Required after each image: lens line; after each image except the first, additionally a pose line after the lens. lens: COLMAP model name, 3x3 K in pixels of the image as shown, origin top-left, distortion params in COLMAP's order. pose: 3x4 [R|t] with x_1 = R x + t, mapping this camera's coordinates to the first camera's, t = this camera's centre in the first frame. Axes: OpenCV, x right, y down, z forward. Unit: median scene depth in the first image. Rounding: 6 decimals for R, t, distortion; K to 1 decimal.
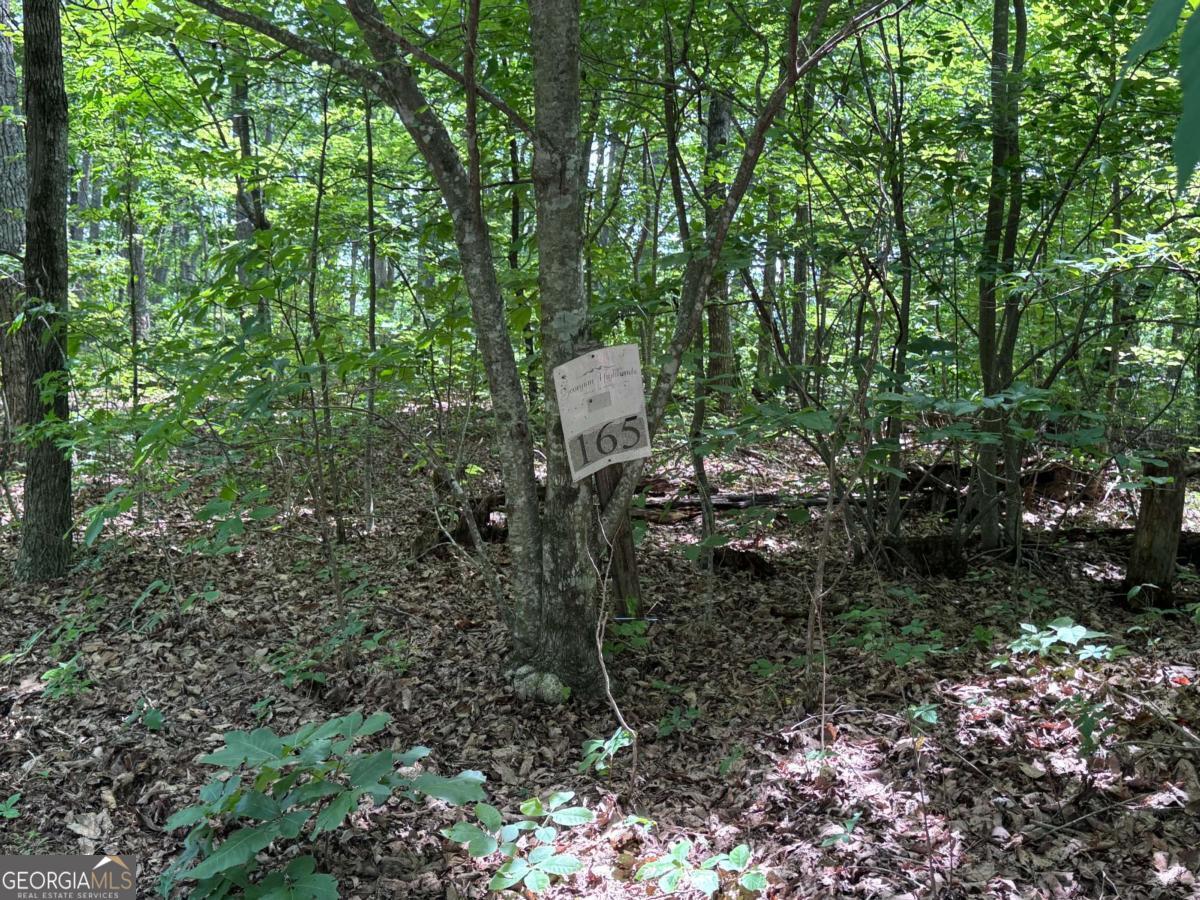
lens RADIAL K [[1343.0, 0, 599.4], [0, 1343.0, 455.6], [0, 0, 1]] dist [0.047100, 0.000000]
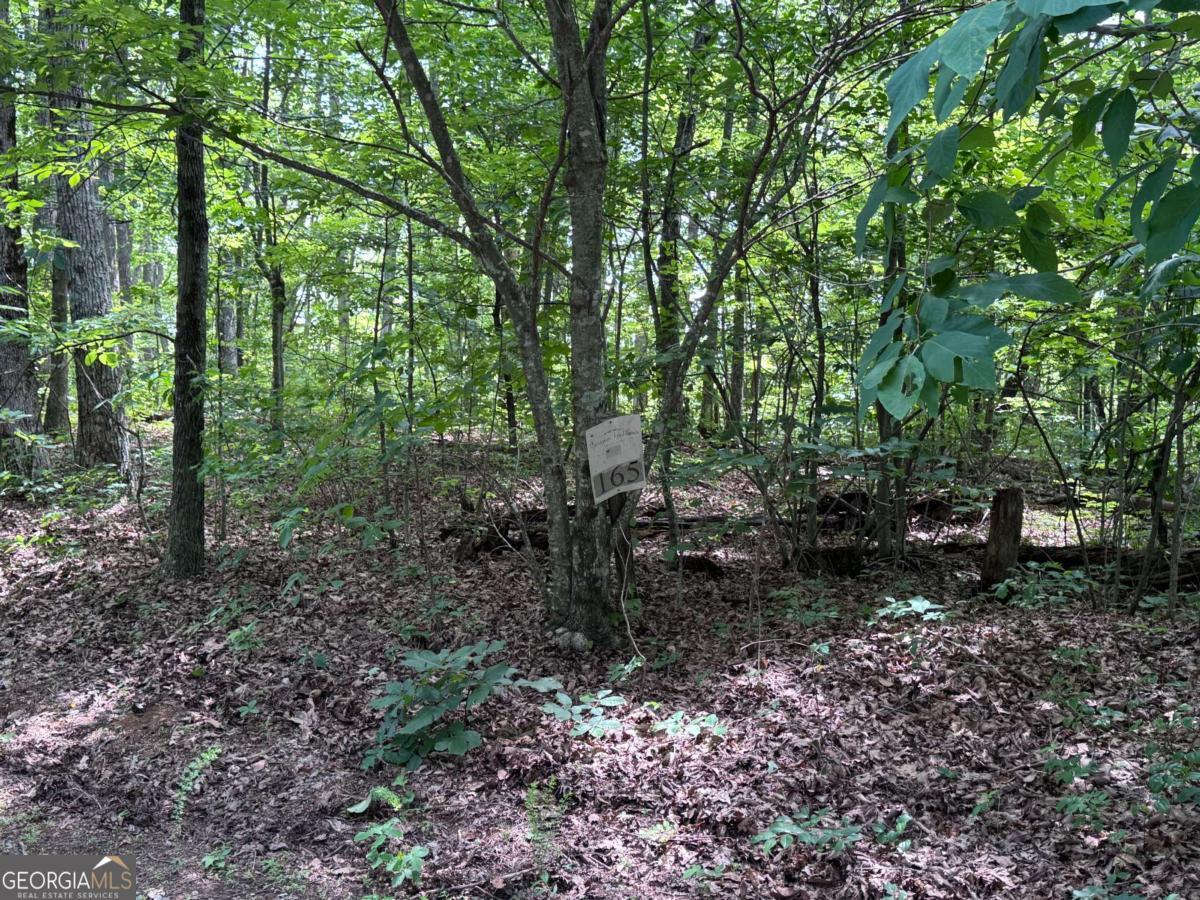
lens RADIAL K [[1343.0, 0, 600.3], [0, 1343.0, 440.6], [0, 0, 1]] dist [0.047100, 0.000000]
pose [[0.998860, 0.005447, 0.047431, -0.094471], [-0.003978, 0.999511, -0.031017, -0.005823], [-0.047577, 0.030793, 0.998393, -0.563391]]
